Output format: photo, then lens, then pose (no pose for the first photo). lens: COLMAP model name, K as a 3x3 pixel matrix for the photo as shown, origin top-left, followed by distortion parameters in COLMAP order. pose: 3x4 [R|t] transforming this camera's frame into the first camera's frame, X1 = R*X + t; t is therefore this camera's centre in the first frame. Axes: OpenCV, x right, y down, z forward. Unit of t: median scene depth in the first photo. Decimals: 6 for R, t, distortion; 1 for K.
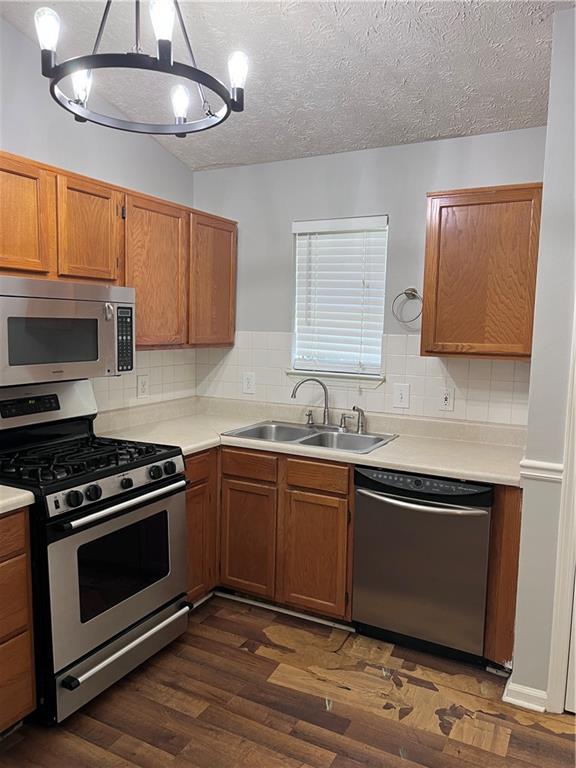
lens RADIAL K [[573.2, 0, 291.0], [0, 573.2, 392.5], [0, 0, 1]] dist [0.059438, -0.051622]
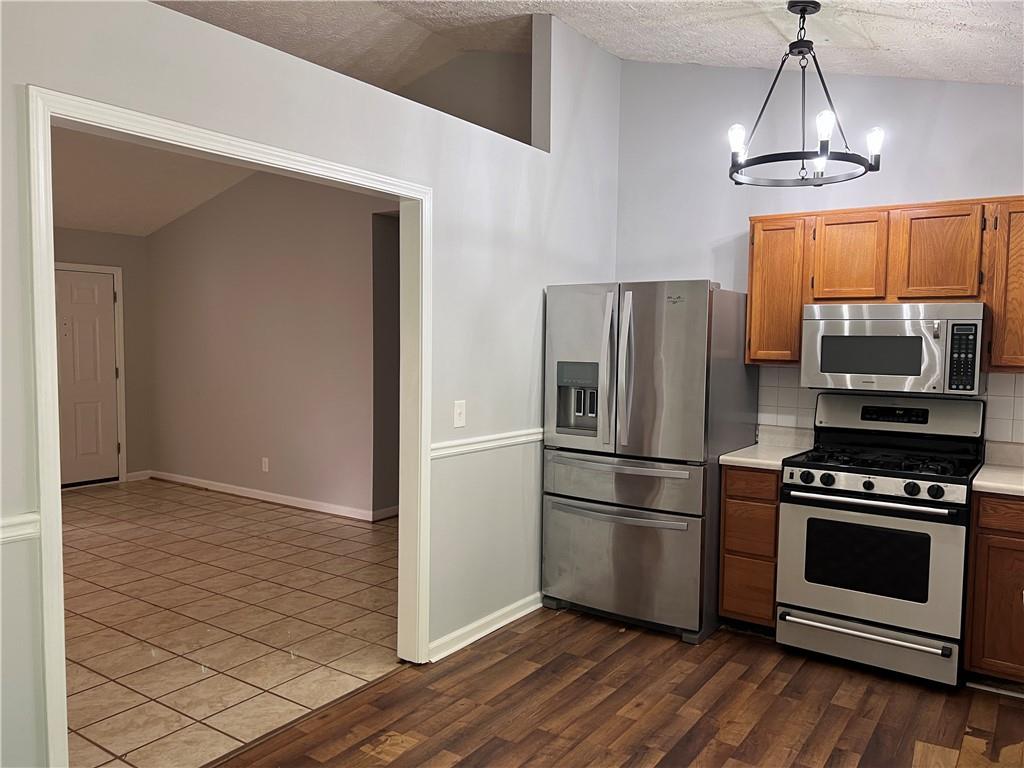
lens RADIAL K [[764.3, 0, 512.0], [0, 764.3, 384.0], [0, 0, 1]] dist [0.059438, -0.051622]
pose [[-0.124174, 0.040178, -0.991447, 1.099685], [-0.131607, 0.989685, 0.056589, -0.023193], [0.983494, 0.137508, -0.117606, 0.427838]]
